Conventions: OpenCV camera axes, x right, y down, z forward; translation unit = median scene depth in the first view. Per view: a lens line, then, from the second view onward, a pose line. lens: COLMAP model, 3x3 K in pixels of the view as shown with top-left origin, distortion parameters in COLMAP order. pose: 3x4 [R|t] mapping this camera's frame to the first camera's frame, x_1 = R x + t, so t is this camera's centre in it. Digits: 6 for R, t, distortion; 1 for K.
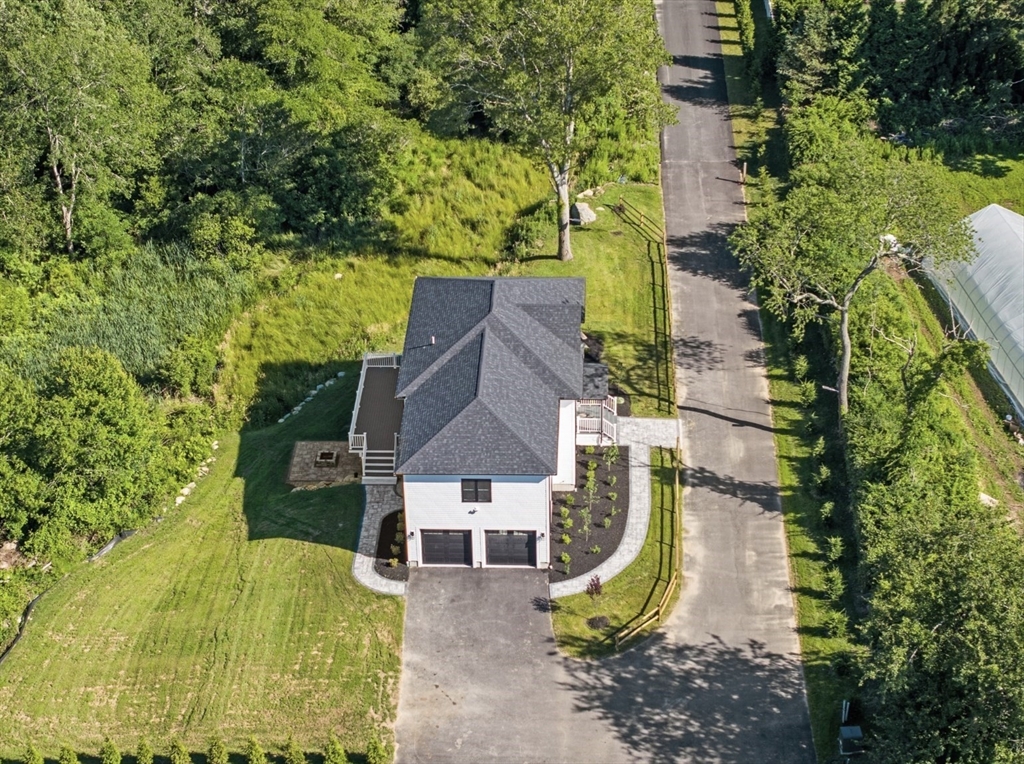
lens RADIAL K [[2062.2, 0, 512.0], [0, 2062.2, 382.0], [0, 0, 1]] dist [-0.102744, -0.122896]
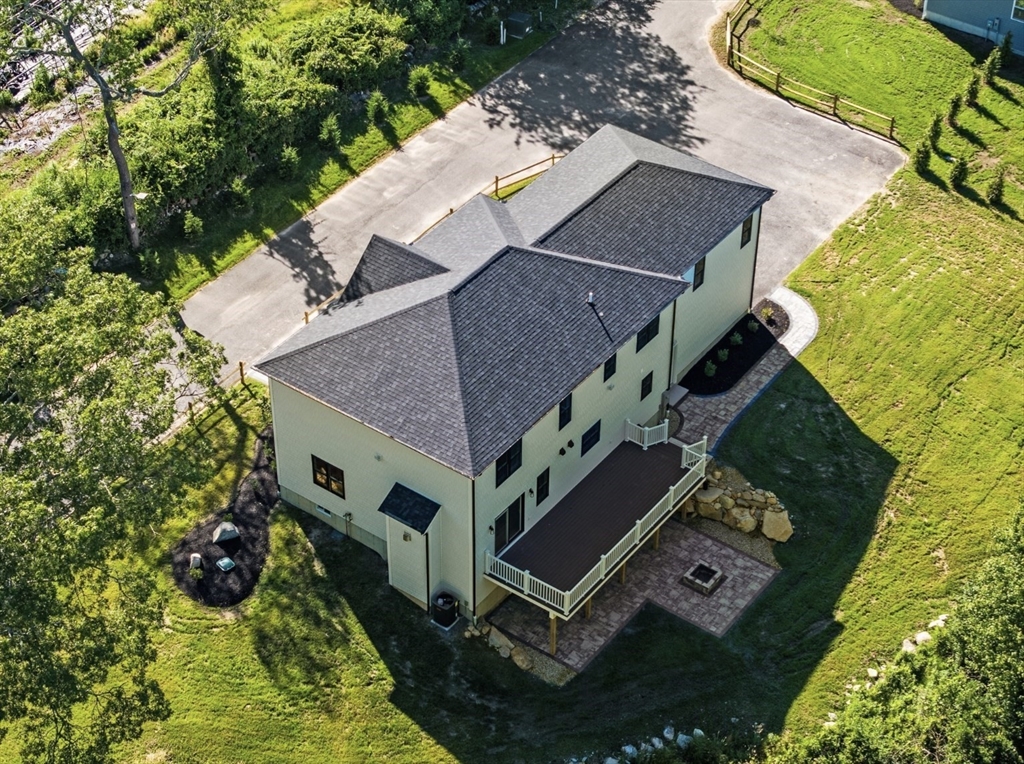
lens RADIAL K [[2062.2, 0, 512.0], [0, 2062.2, 382.0], [0, 0, 1]] dist [-0.102744, -0.122896]
pose [[-0.827198, -0.349294, 0.440157, -0.343093], [0.301946, 0.384310, 0.872430, -0.641145], [-0.473891, 0.854576, -0.212432, 1.265141]]
